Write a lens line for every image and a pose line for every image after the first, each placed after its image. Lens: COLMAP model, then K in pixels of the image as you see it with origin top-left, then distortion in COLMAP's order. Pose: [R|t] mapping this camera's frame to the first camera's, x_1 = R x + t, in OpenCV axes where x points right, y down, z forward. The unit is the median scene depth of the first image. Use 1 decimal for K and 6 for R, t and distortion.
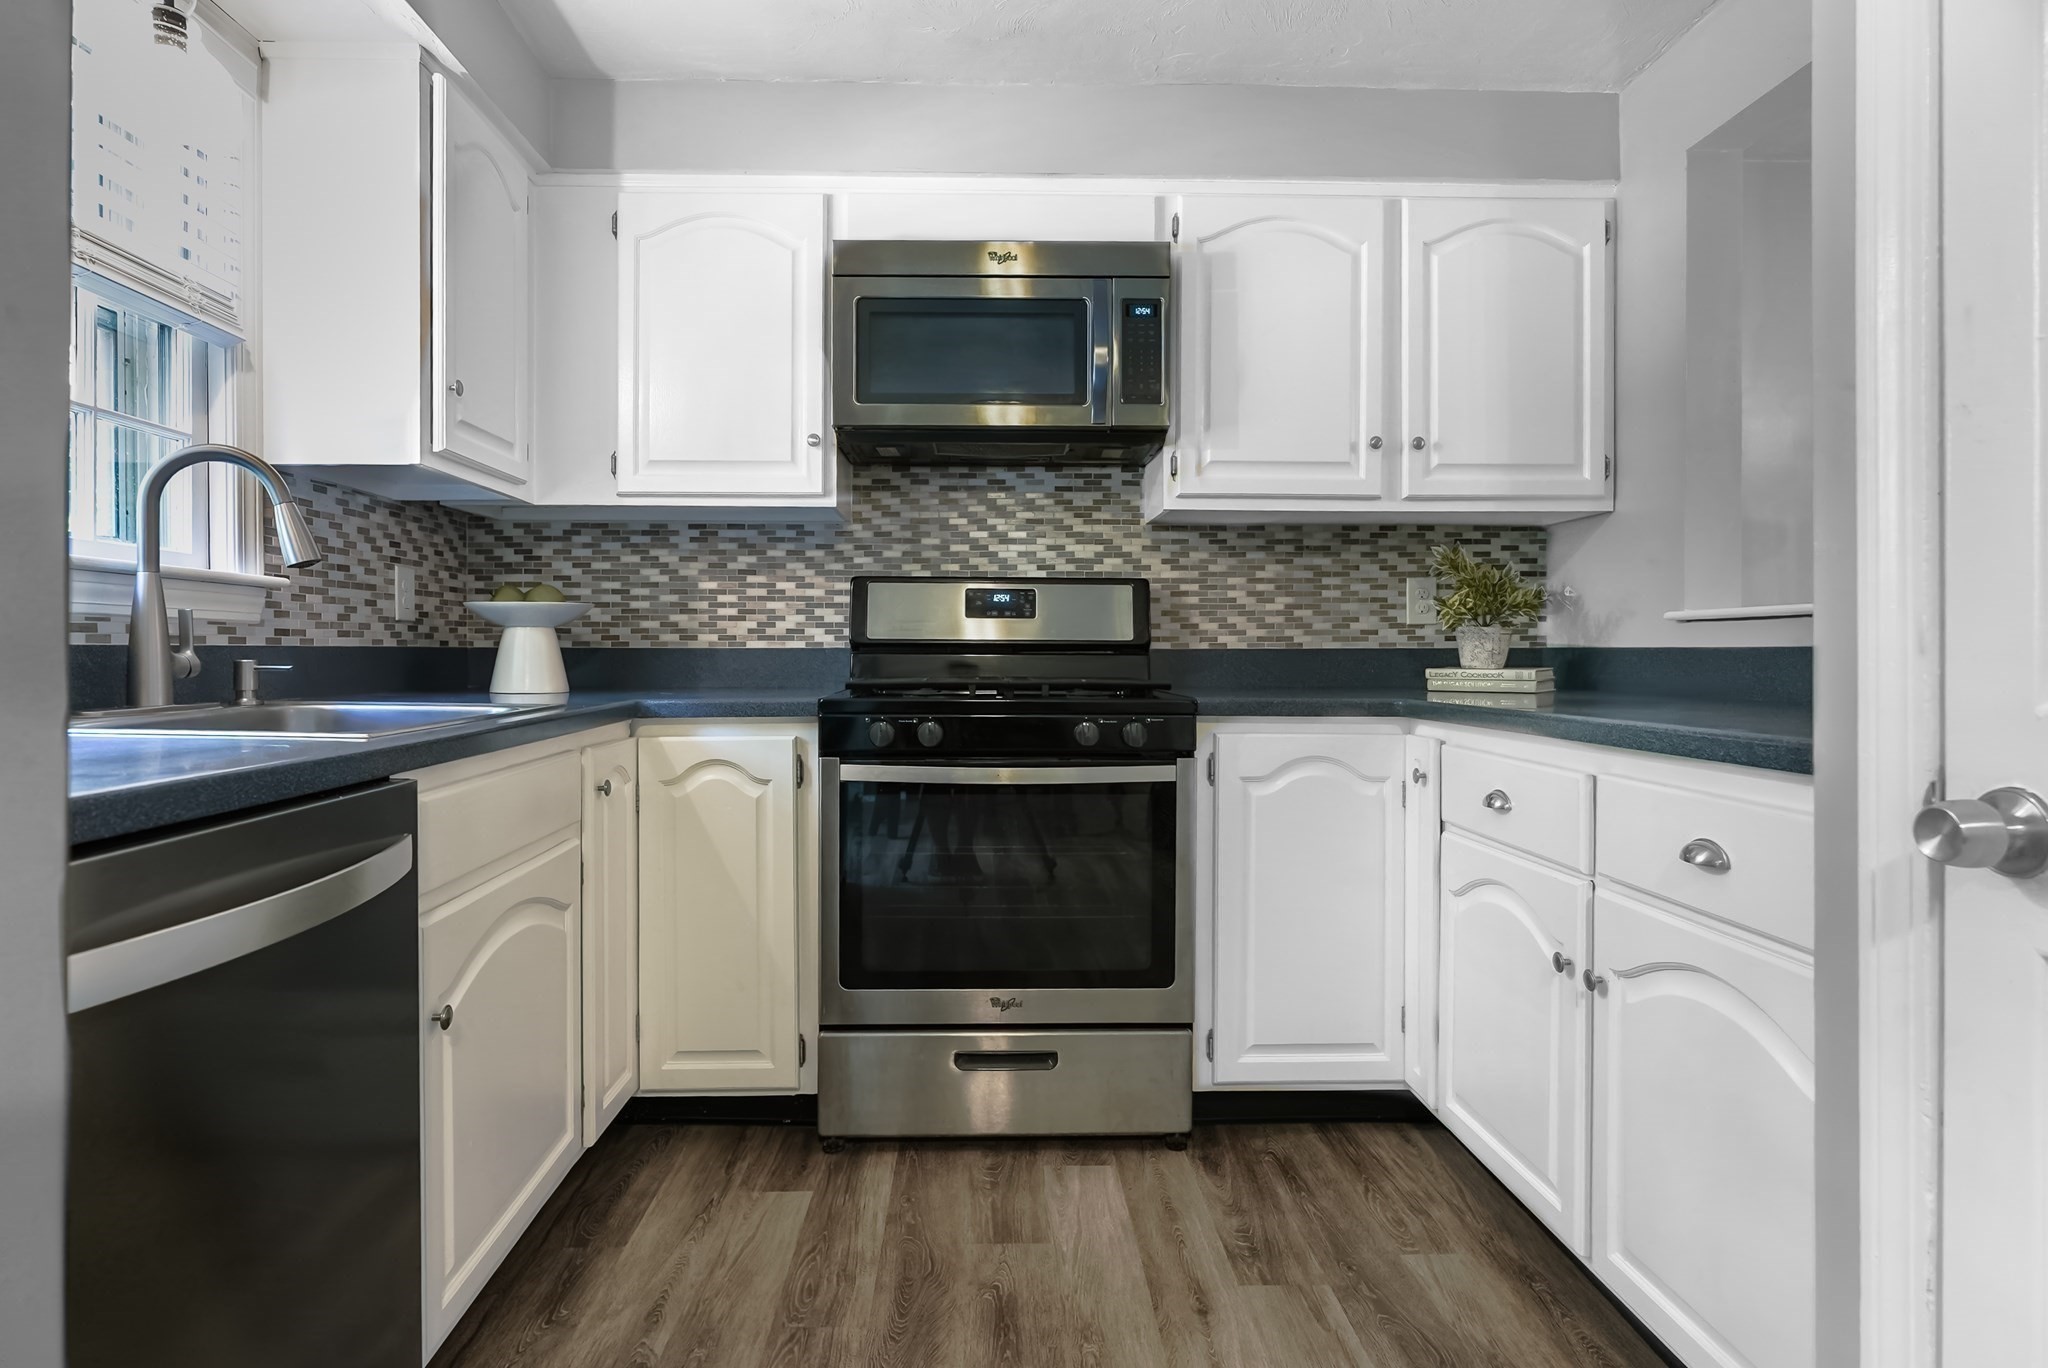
lens RADIAL K [[1079.3, 0, 1018.4], [0, 1079.3, 650.8], [0, 0, 1]] dist [-0.005611, -0.000128]
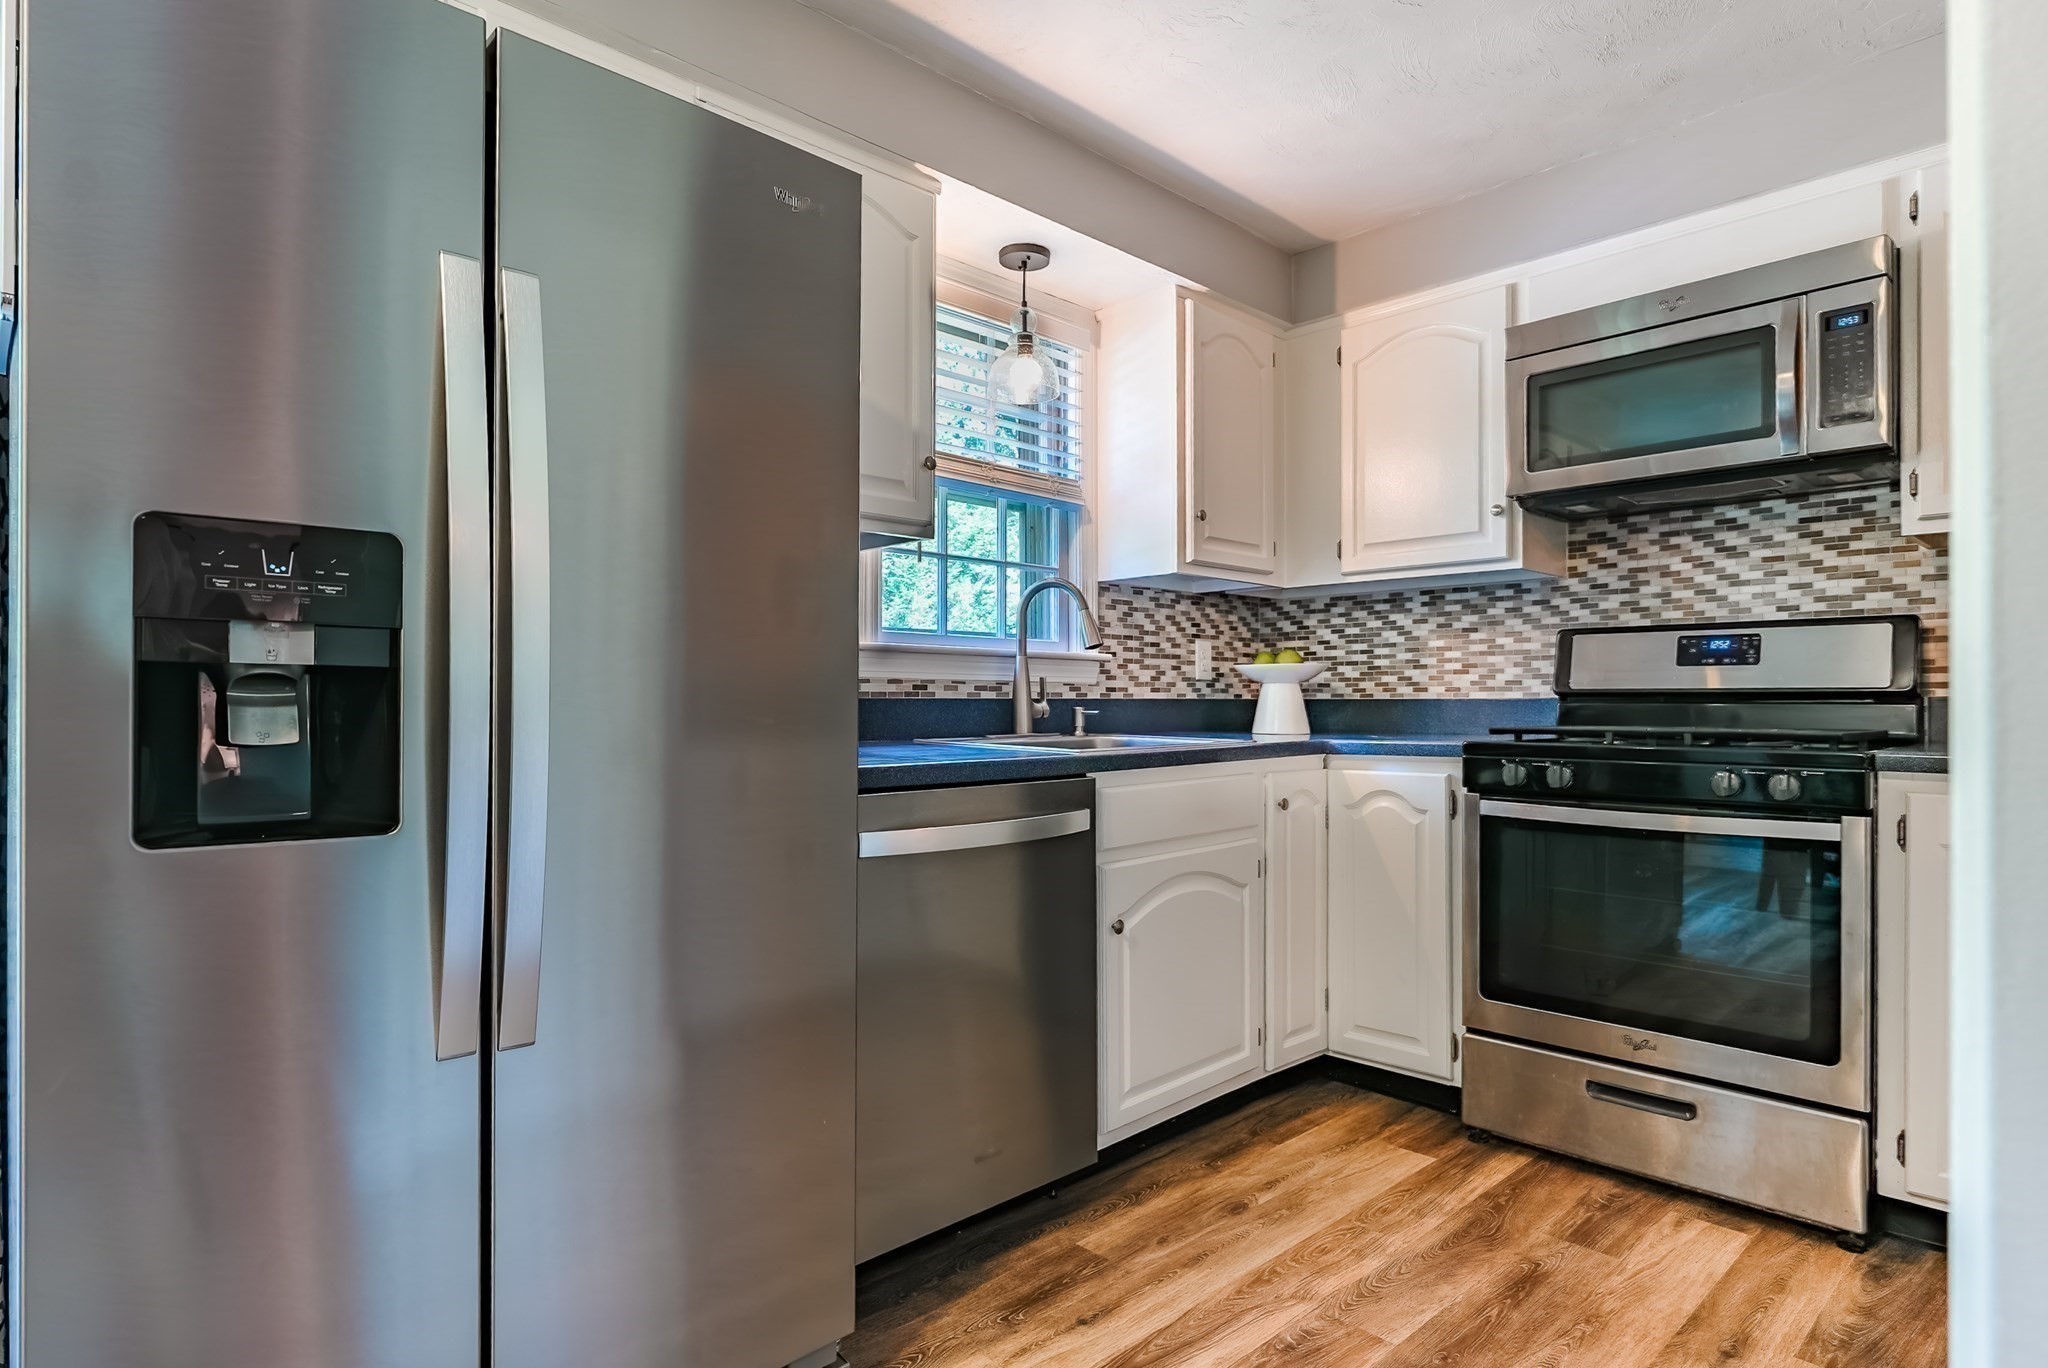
lens RADIAL K [[1099.3, 0, 1024.0], [0, 1099.3, 684.0], [0, 0, 1]] dist [-0.000657, 0.000386]
pose [[0.676486, -0.015235, -0.736298, 0.303732], [0.002451, 0.999827, -0.018435, 0.002554], [0.736451, 0.010666, 0.676407, -0.115811]]
